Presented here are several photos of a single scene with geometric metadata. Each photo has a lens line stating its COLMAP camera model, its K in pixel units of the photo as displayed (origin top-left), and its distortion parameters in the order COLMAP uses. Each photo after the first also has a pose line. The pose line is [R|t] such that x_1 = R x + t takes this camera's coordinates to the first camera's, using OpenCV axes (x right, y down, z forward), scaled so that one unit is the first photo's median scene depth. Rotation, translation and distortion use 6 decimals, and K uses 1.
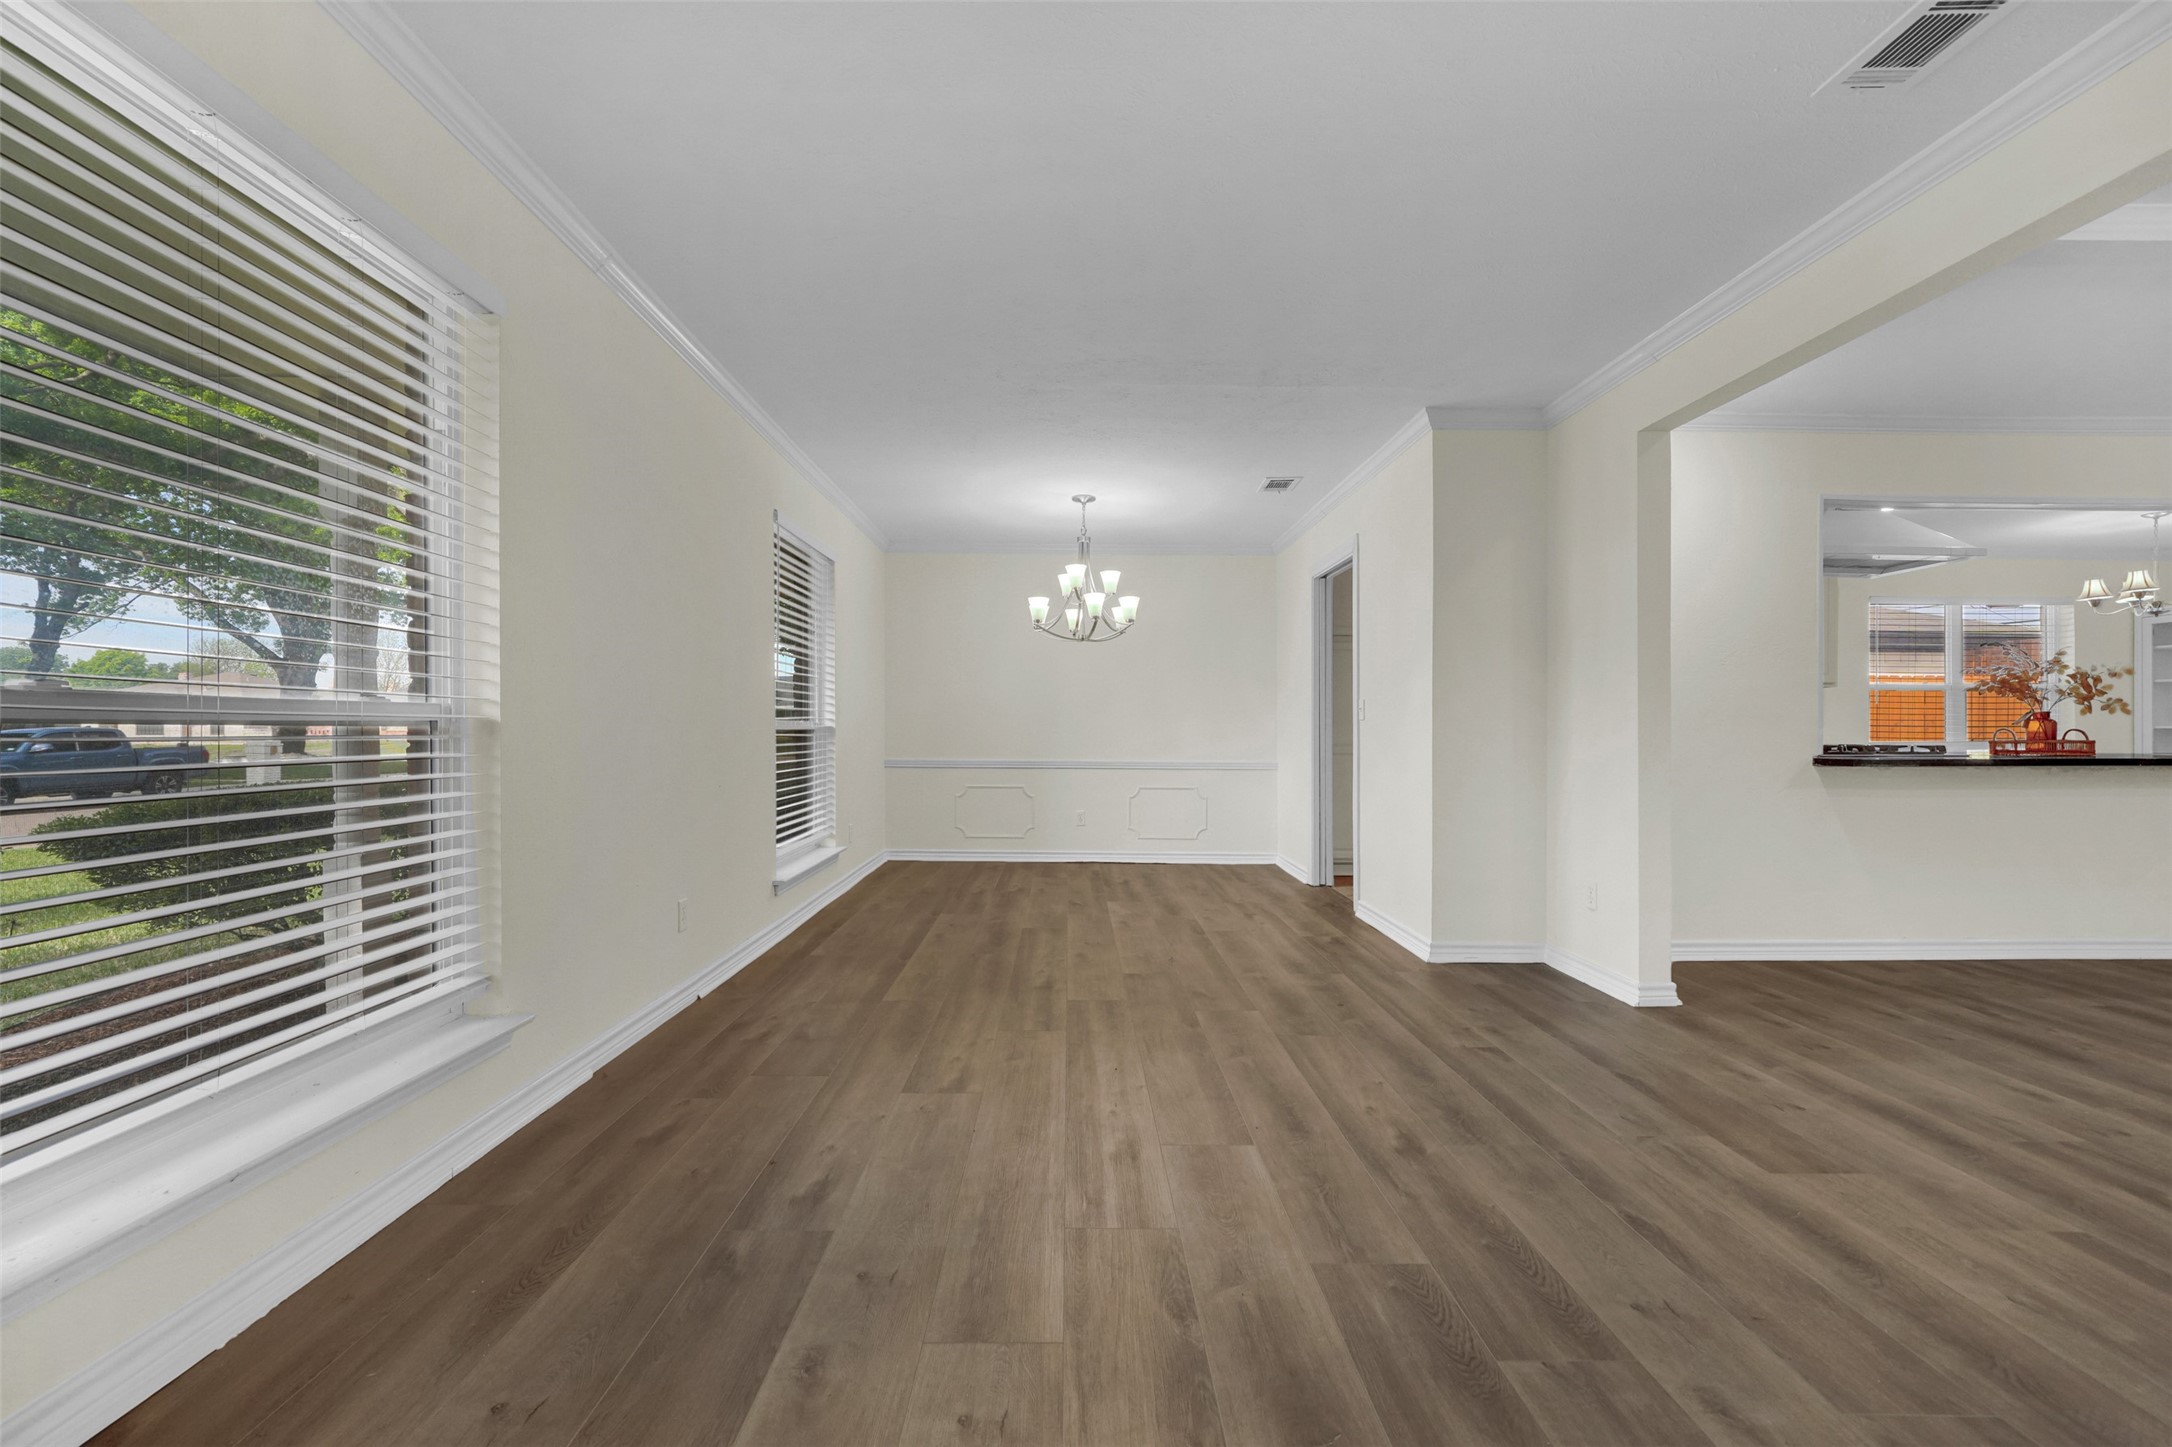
lens RADIAL K [[879.9, 0, 1073.3], [0, 879.9, 726.8], [0, 0, 1]] dist [0.000943, 0.000472]
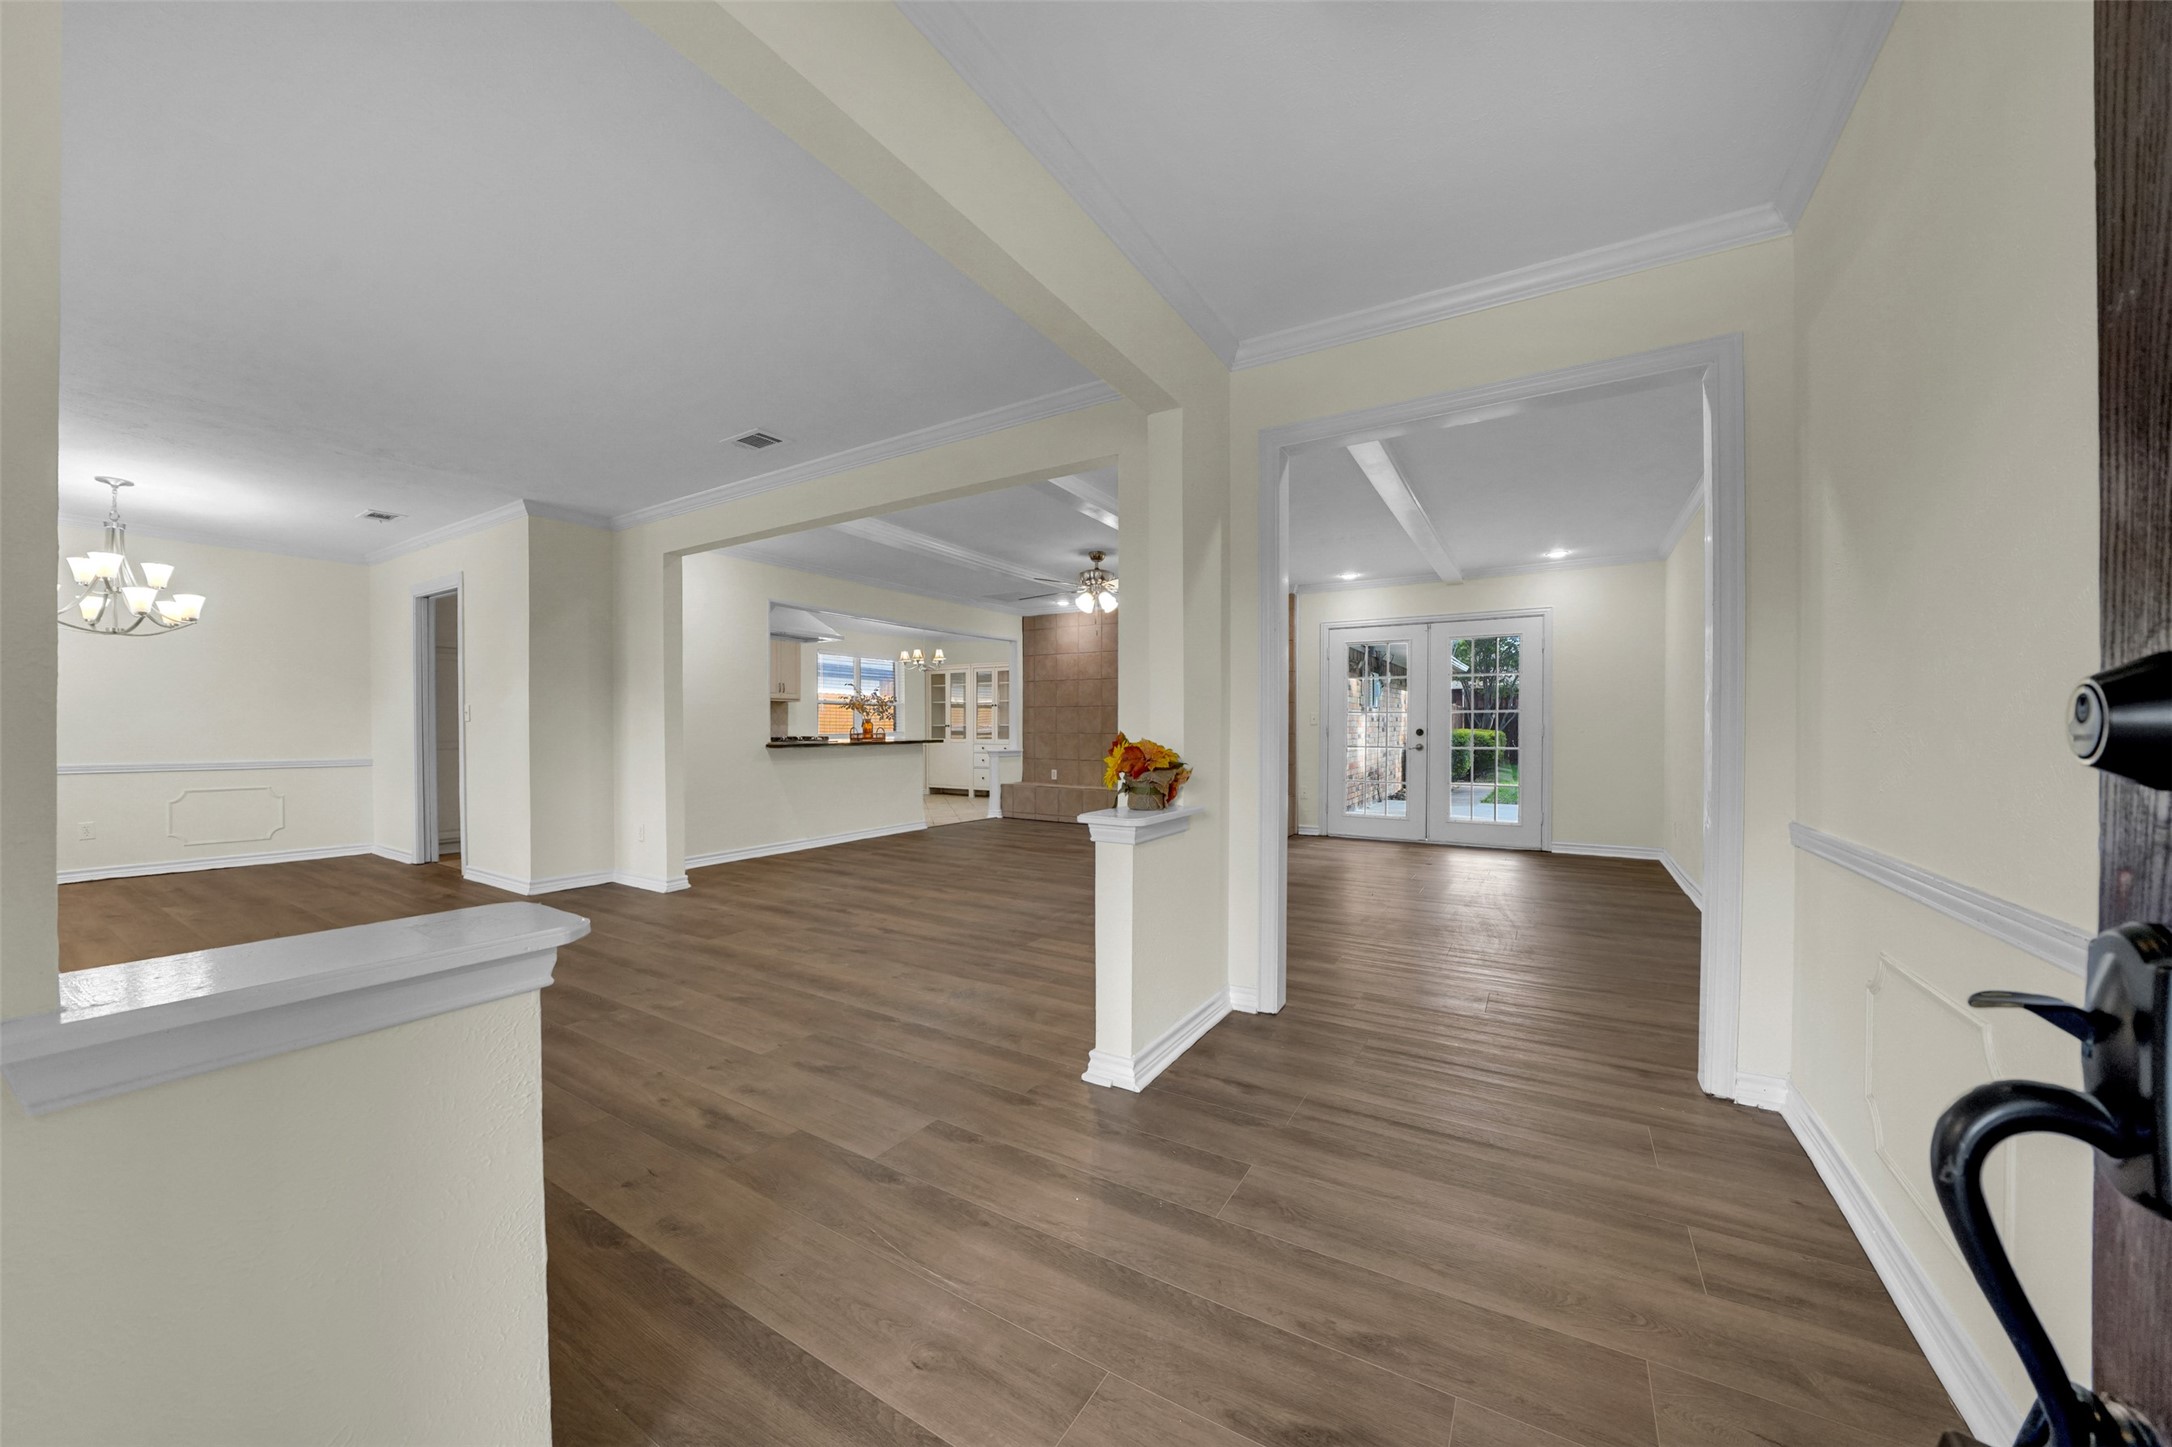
lens RADIAL K [[768.3, 0, 1071.0], [0, 768.3, 736.4], [0, 0, 1]] dist [-0.018104, -0.000051]
pose [[0.540193, -0.012231, 0.841452, -0.172692], [-0.002915, 0.999861, 0.016404, -0.010194], [-0.841536, -0.011314, 0.540082, -0.446520]]
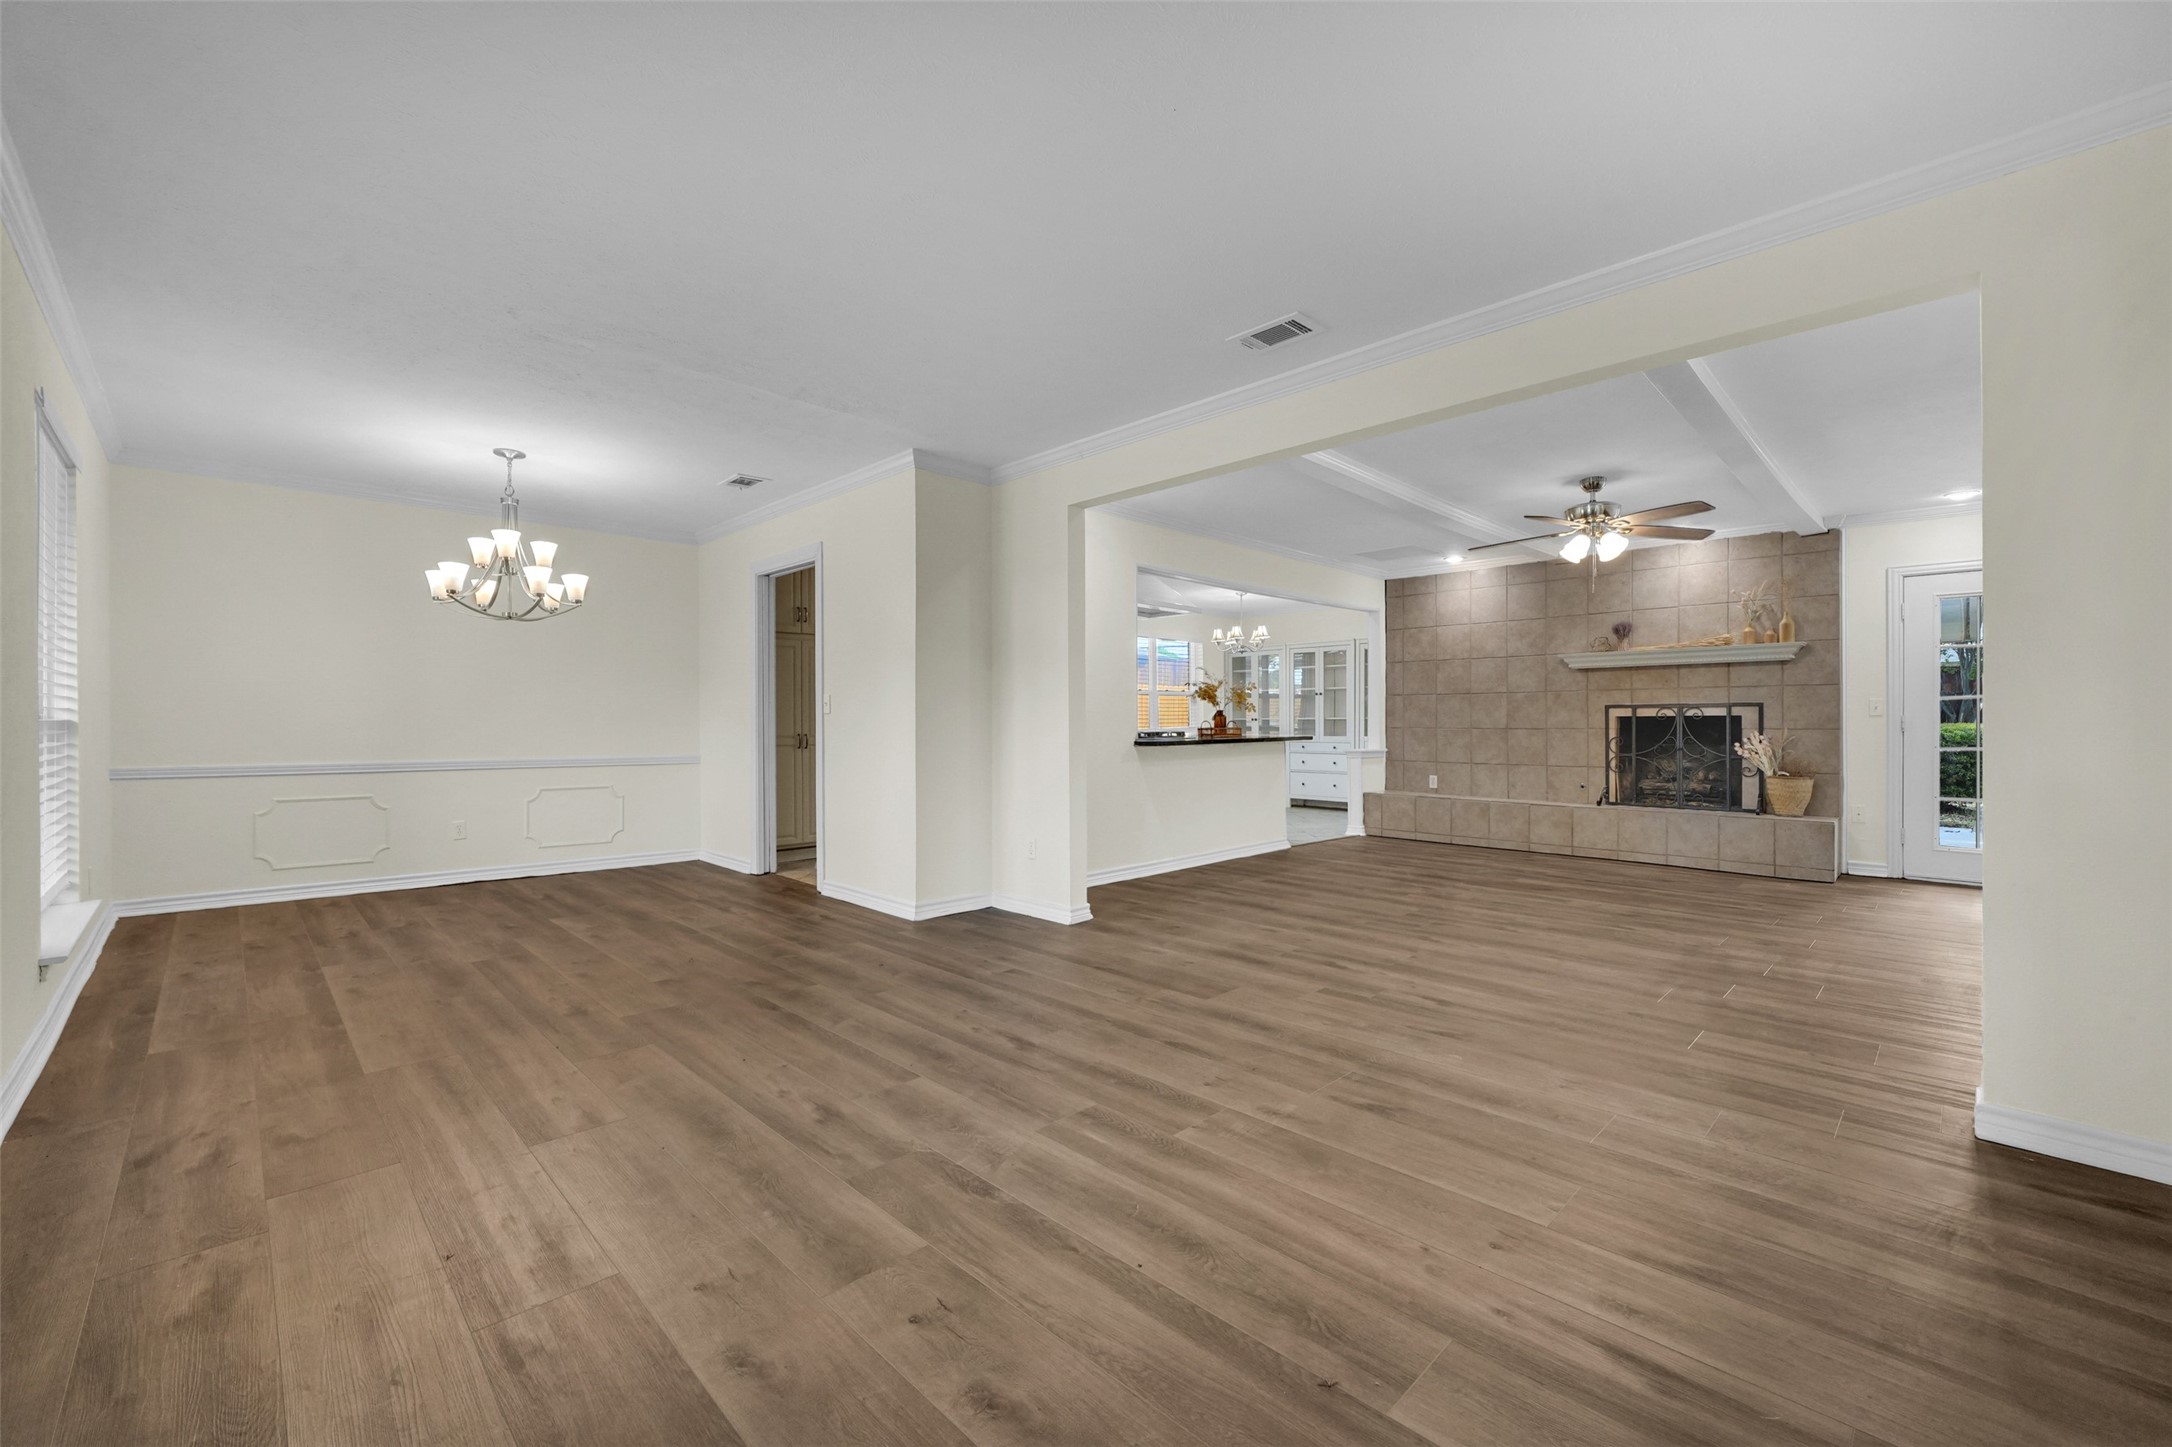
lens RADIAL K [[879.9, 0, 1073.3], [0, 879.9, 726.8], [0, 0, 1]] dist [0.000943, 0.000472]
pose [[0.721995, -0.006374, 0.691869, -0.301357], [-0.000534, 0.999952, 0.009770, -0.004014], [-0.691898, -0.007423, 0.721957, 0.006497]]
